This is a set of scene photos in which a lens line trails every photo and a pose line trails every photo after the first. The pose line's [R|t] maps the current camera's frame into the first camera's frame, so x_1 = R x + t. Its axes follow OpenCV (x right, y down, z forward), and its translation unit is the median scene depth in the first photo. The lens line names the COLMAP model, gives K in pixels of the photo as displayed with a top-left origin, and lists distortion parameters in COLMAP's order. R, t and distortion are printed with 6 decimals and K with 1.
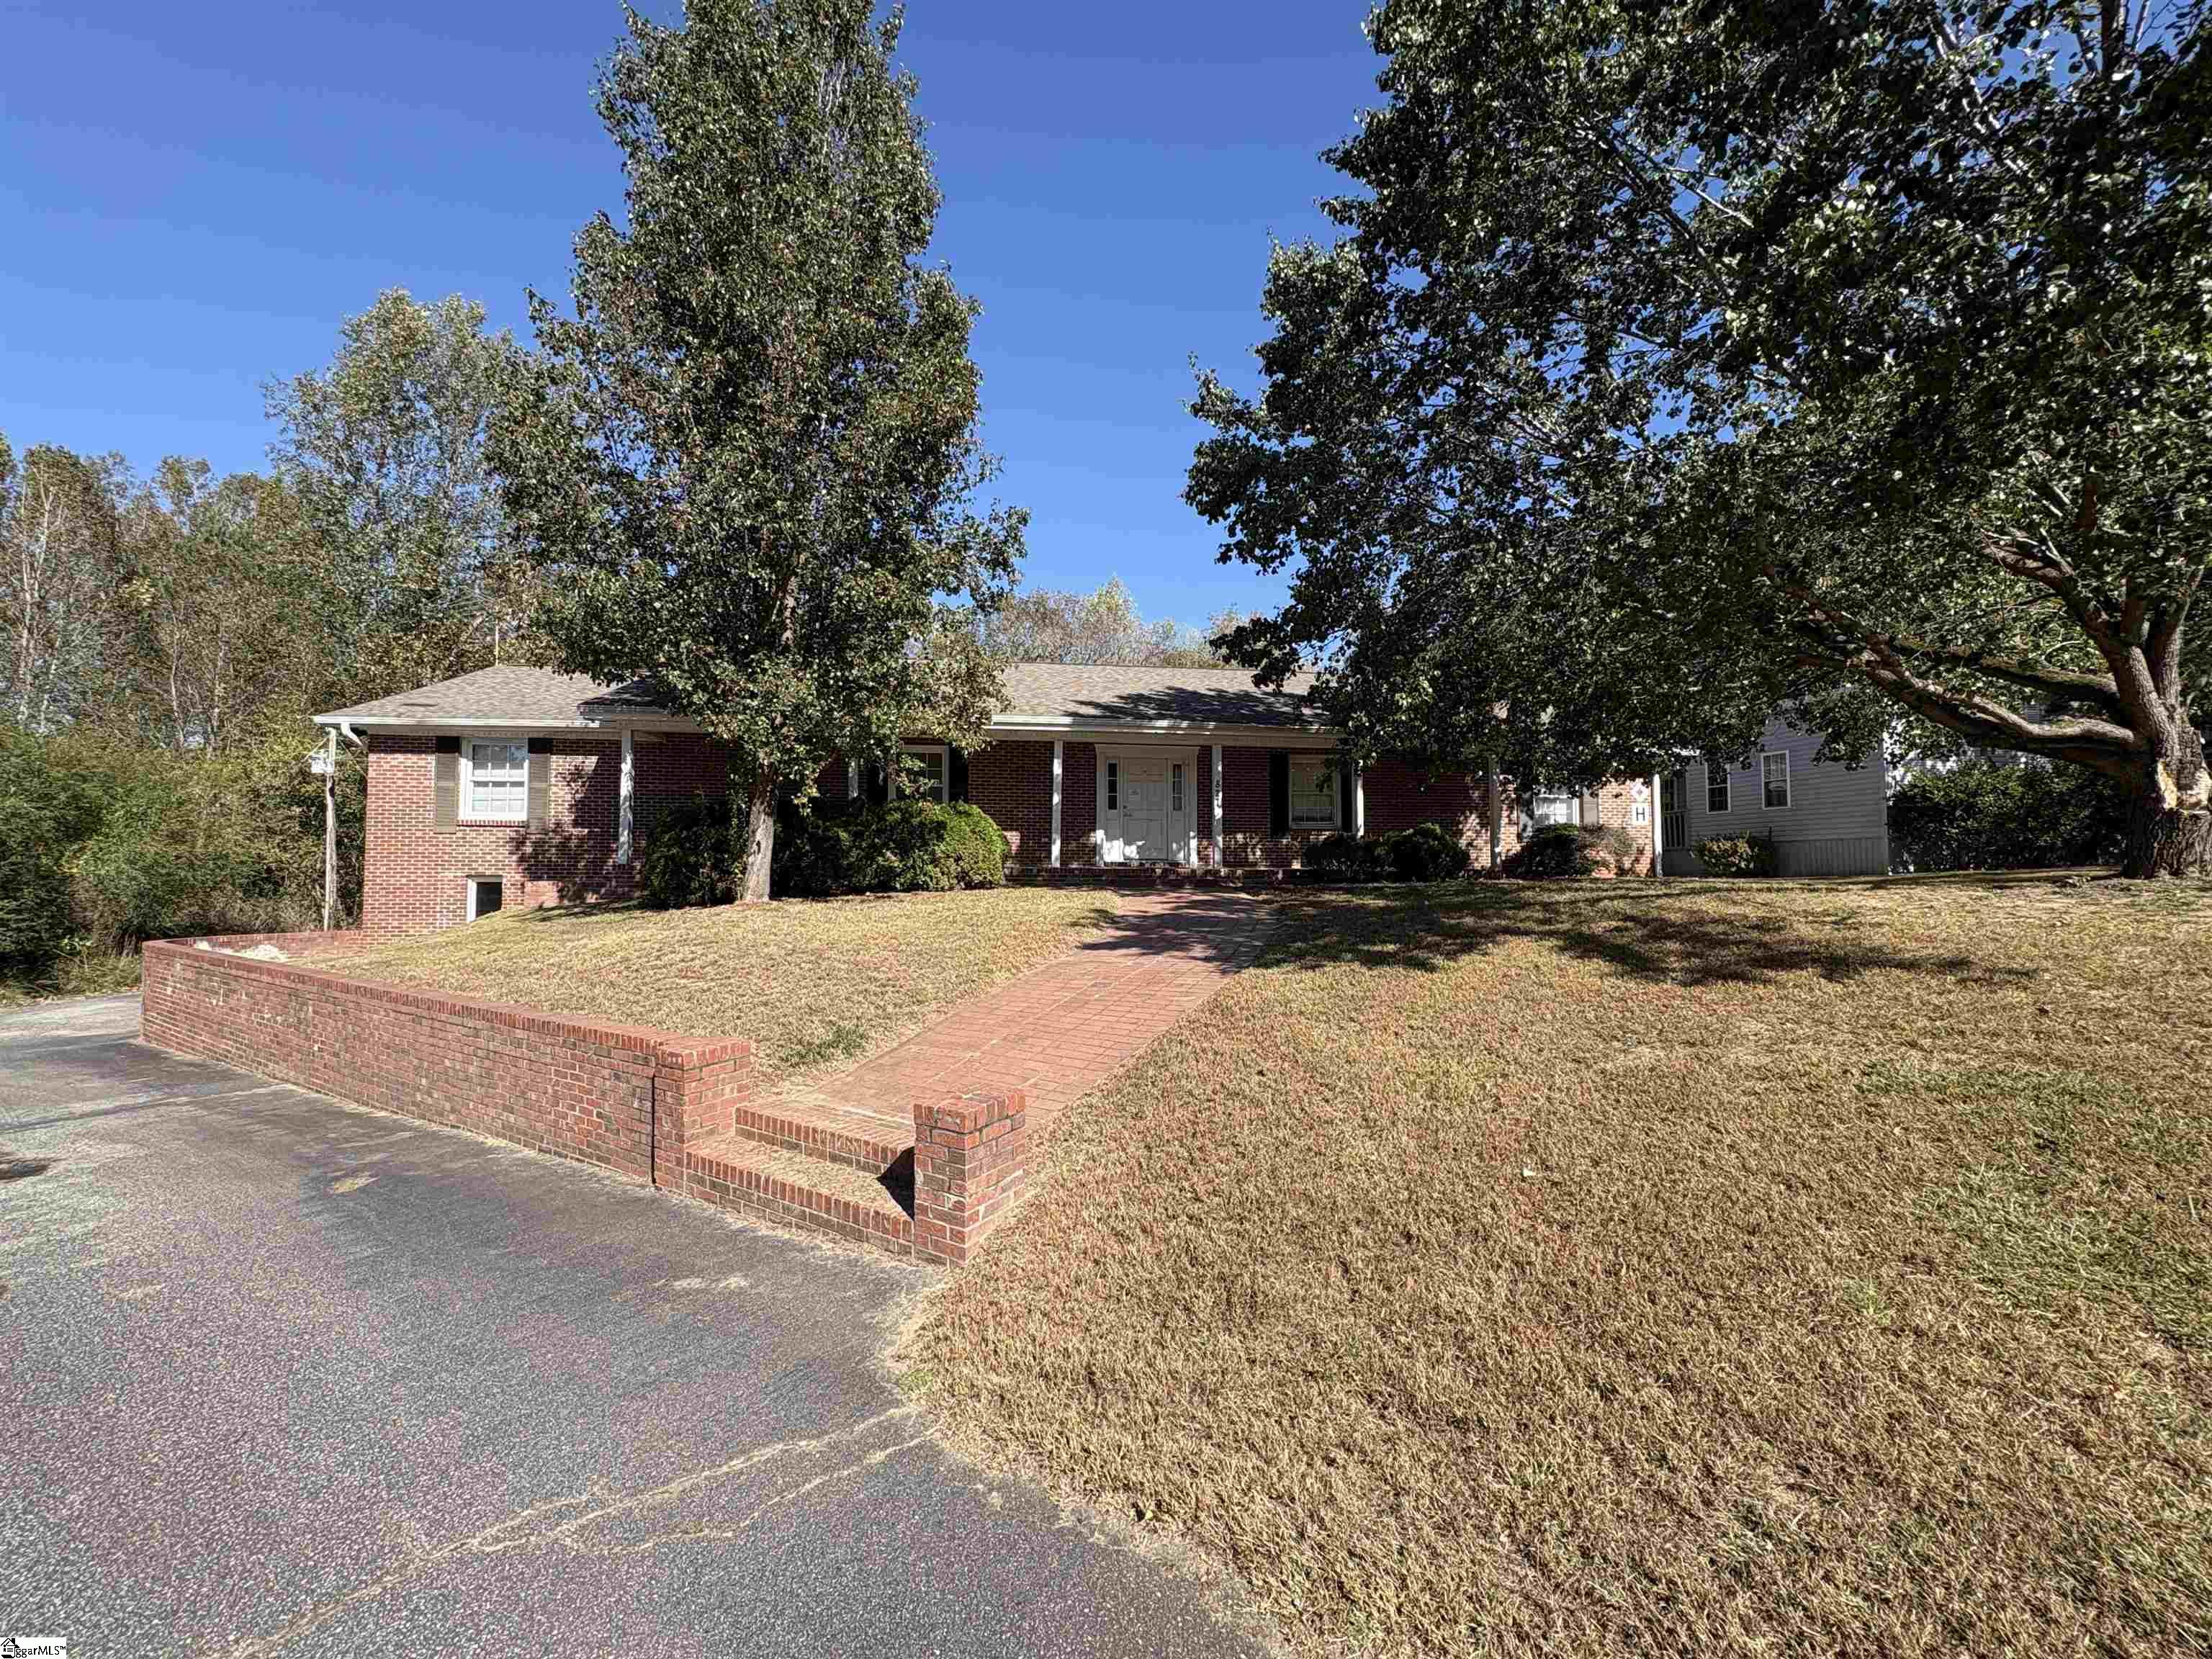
lens RADIAL K [[881.3, 0, 1106.0], [0, 881.3, 829.5], [0, 0, 1]] dist [0.002741, -0.000097]
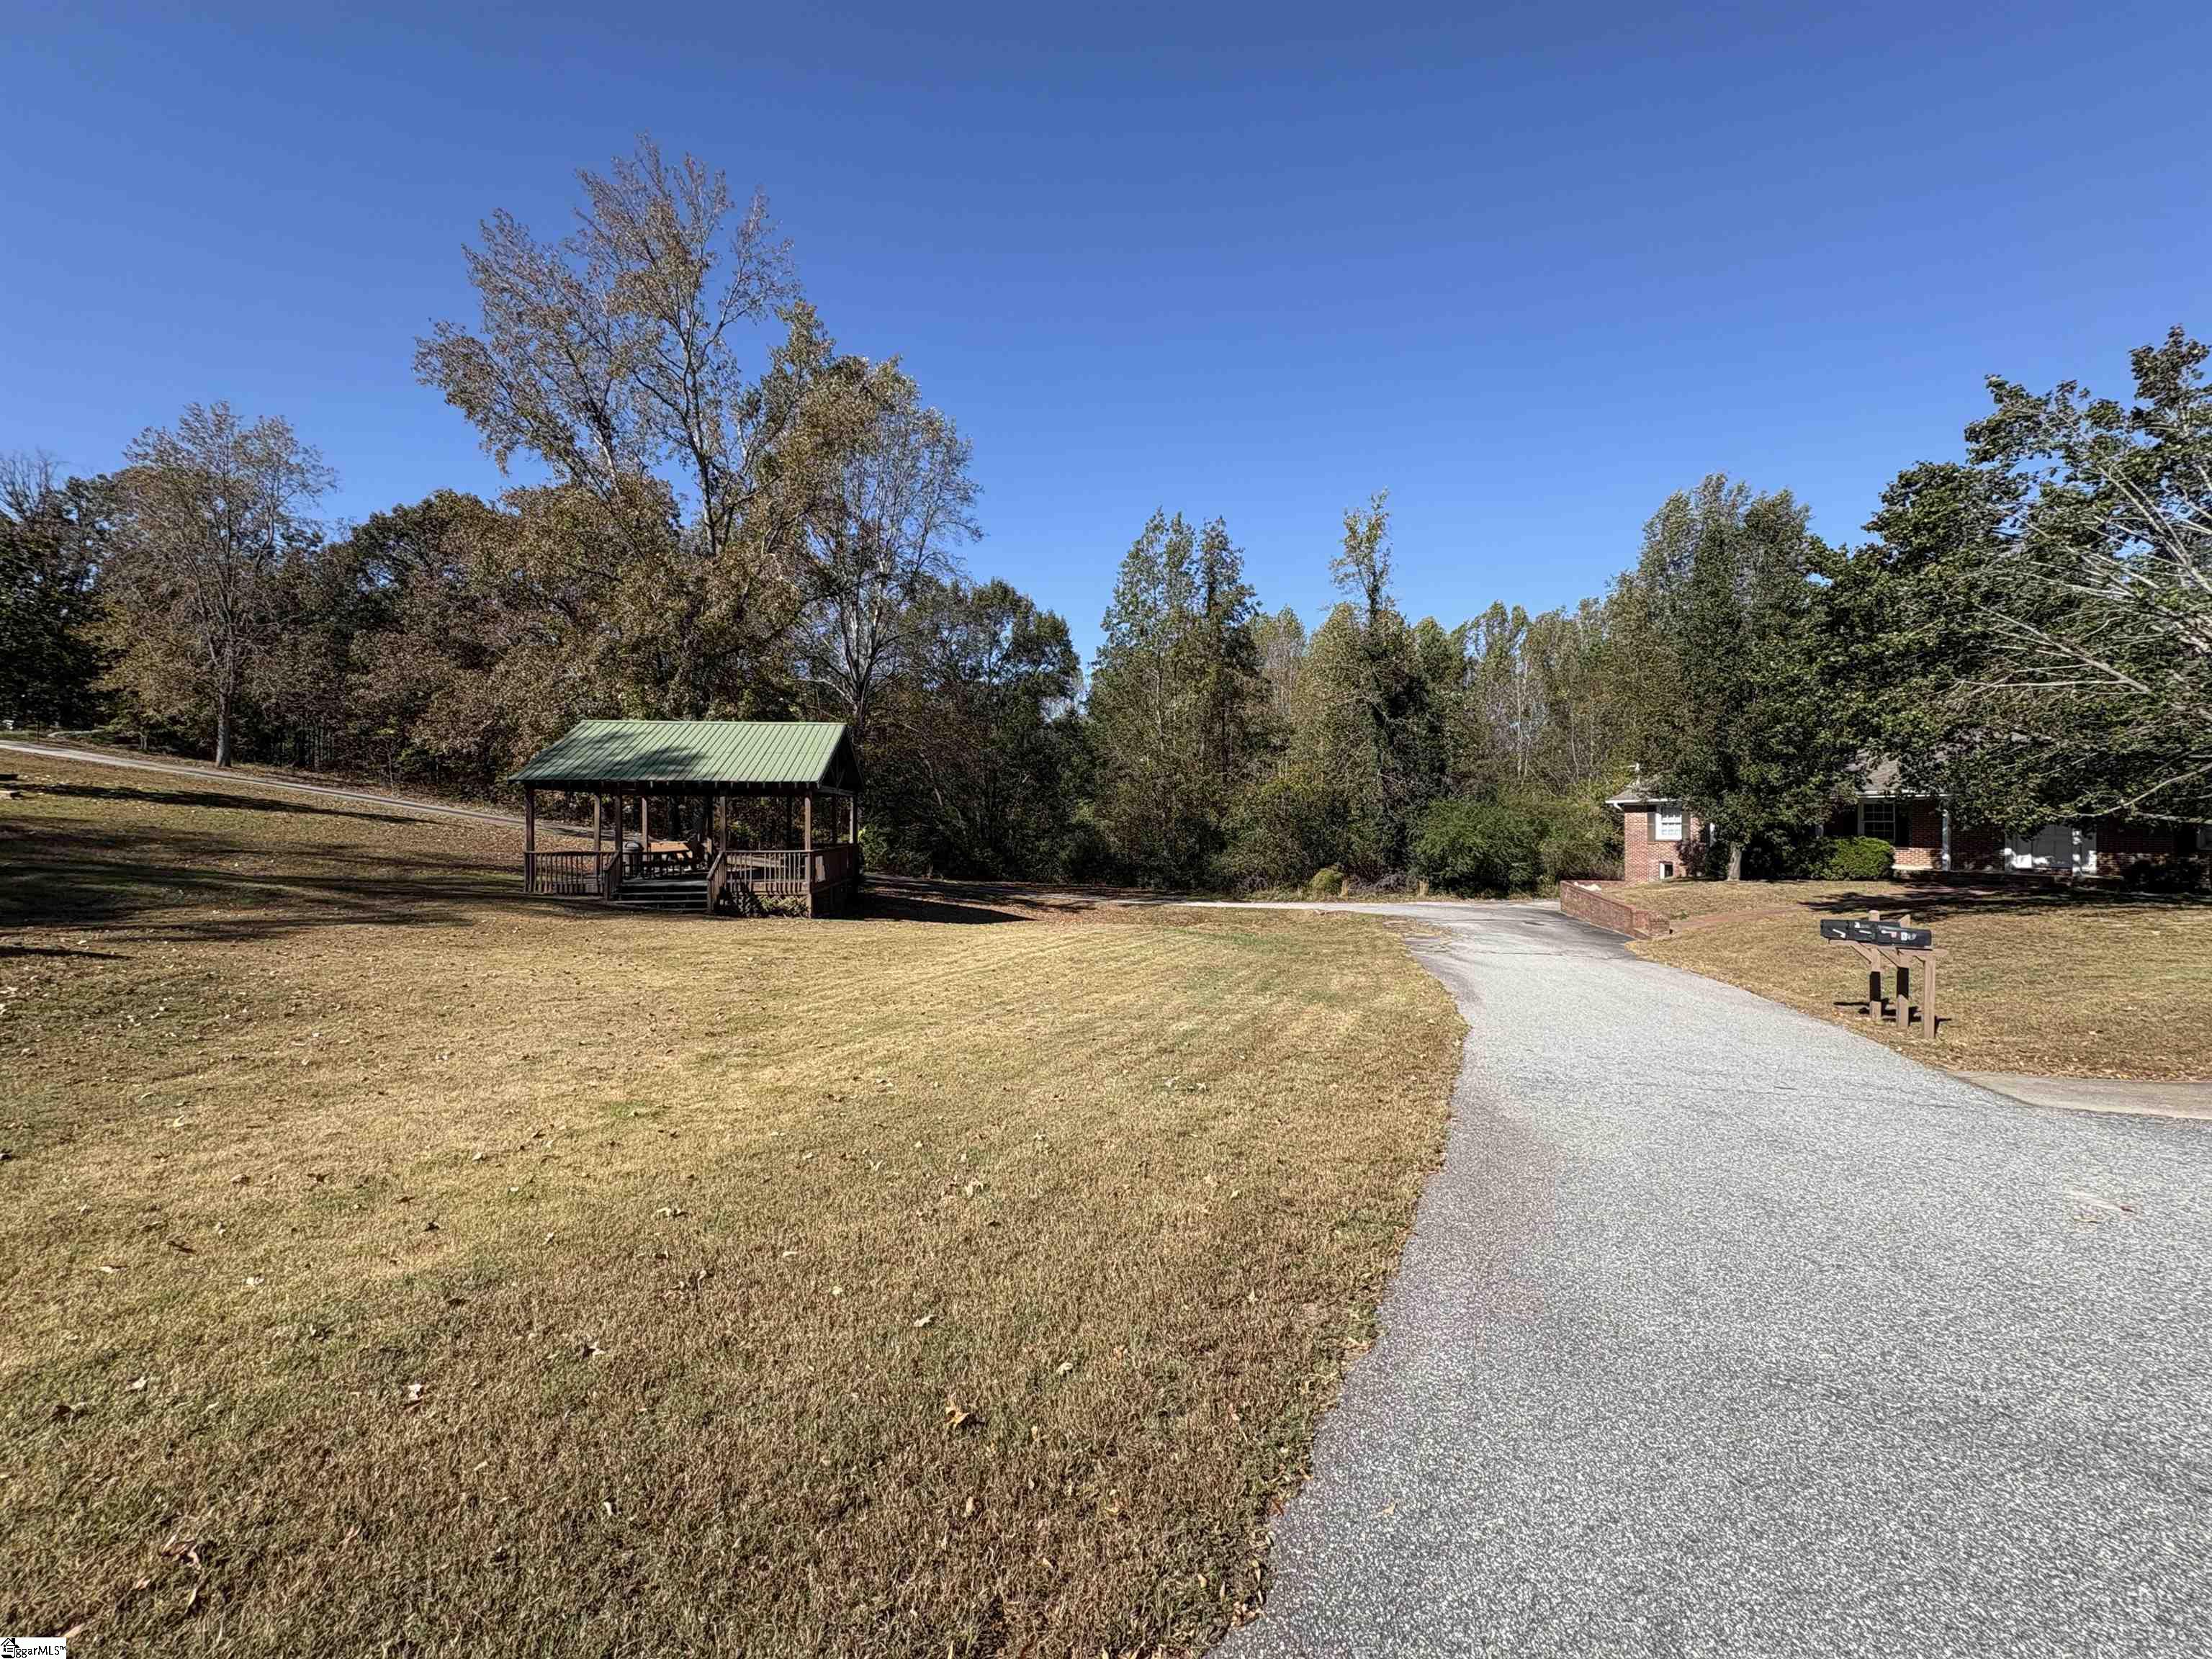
lens RADIAL K [[881.3, 0, 1106.0], [0, 881.3, 829.5], [0, 0, 1]] dist [0.002741, -0.000097]
pose [[0.254199, 0.007821, -0.967120, 1.252357], [0.046207, 0.998727, 0.020221, -0.156608], [0.966048, -0.049828, 0.253514, -1.102807]]
